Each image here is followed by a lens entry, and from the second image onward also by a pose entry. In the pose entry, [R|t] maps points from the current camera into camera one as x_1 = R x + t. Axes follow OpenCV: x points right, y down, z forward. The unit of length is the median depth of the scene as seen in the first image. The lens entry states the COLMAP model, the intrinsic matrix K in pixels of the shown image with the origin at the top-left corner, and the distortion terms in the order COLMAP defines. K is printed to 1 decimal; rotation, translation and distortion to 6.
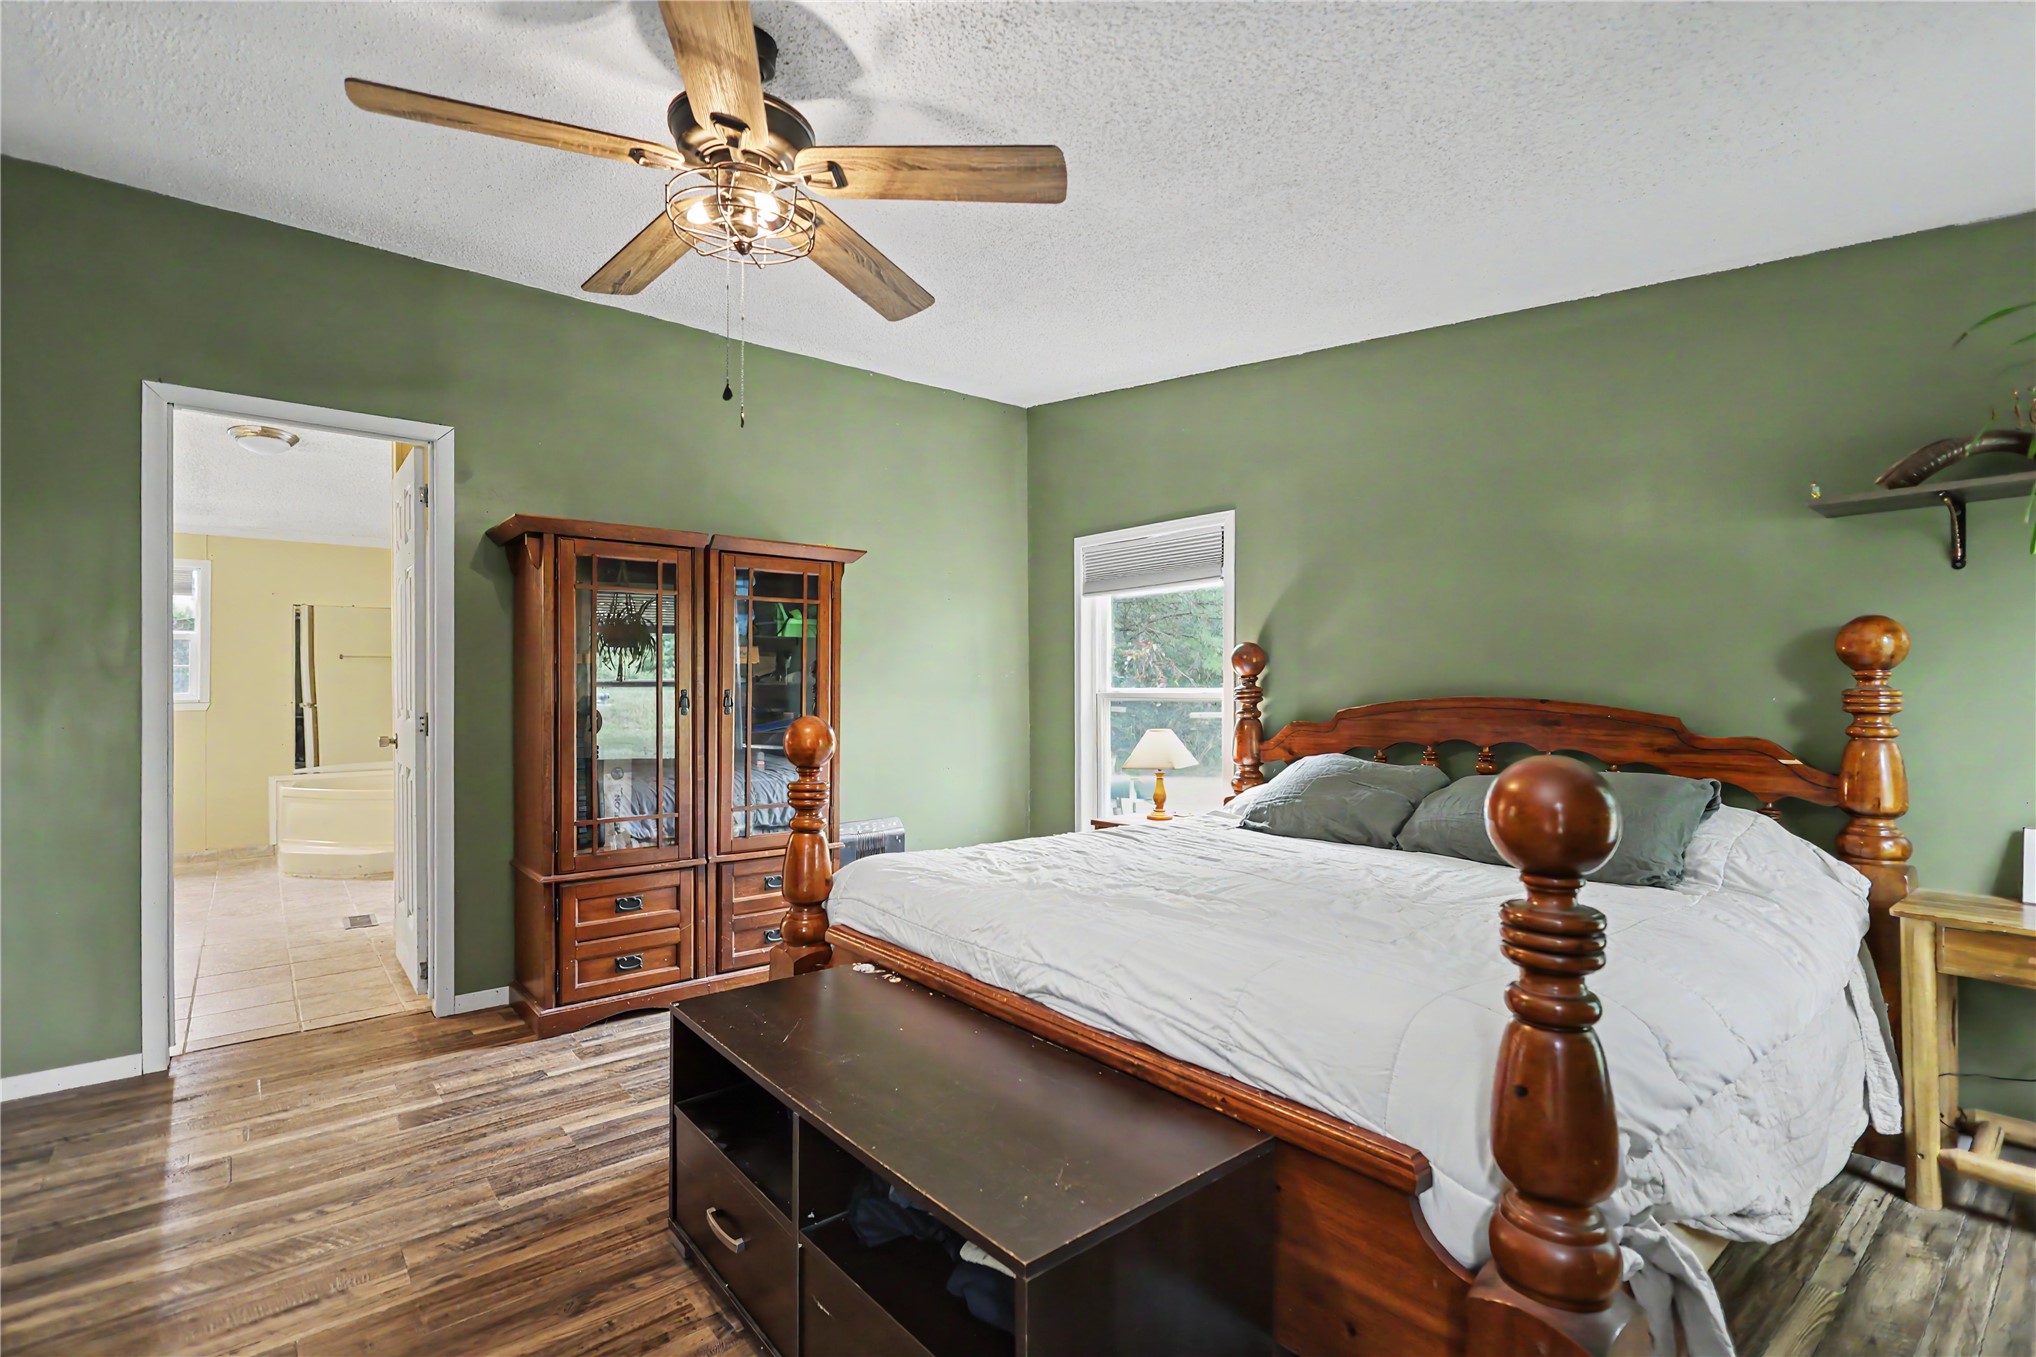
lens RADIAL K [[929.8, 0, 1018.0], [0, 929.8, 678.5], [0, 0, 1]] dist [-0.000454, 0.000617]
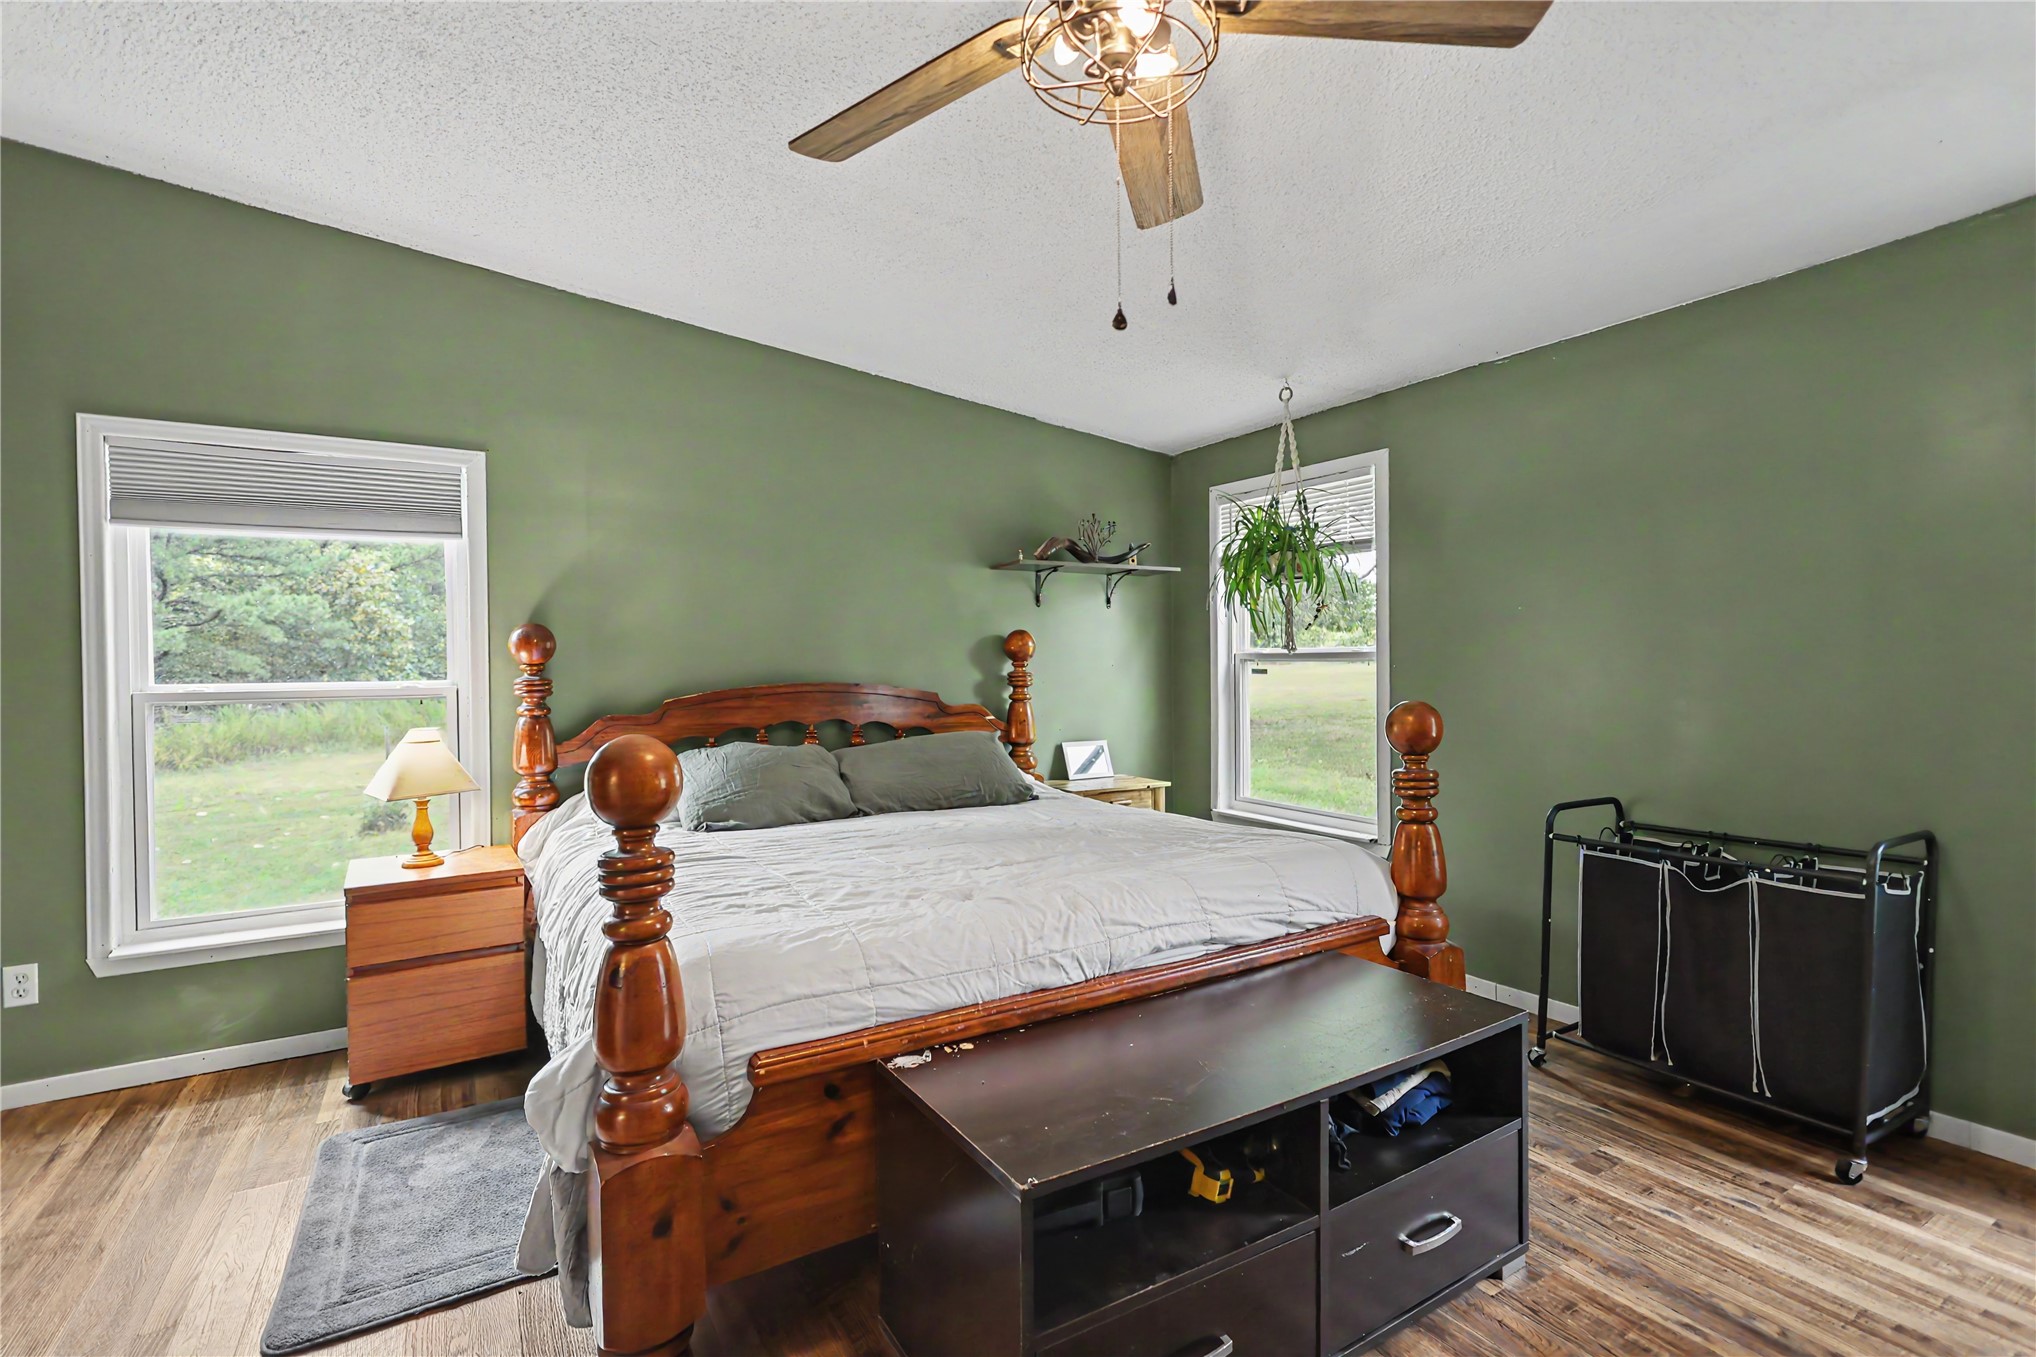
lens RADIAL K [[949.3, 0, 1019.6], [0, 949.3, 672.1], [0, 0, 1]] dist [0.011377, 0.000273]
pose [[0.144326, -0.019909, 0.989330, -0.845326], [-0.004408, 0.999775, 0.020763, -0.025383], [-0.989520, -0.007357, 0.144205, 0.730059]]
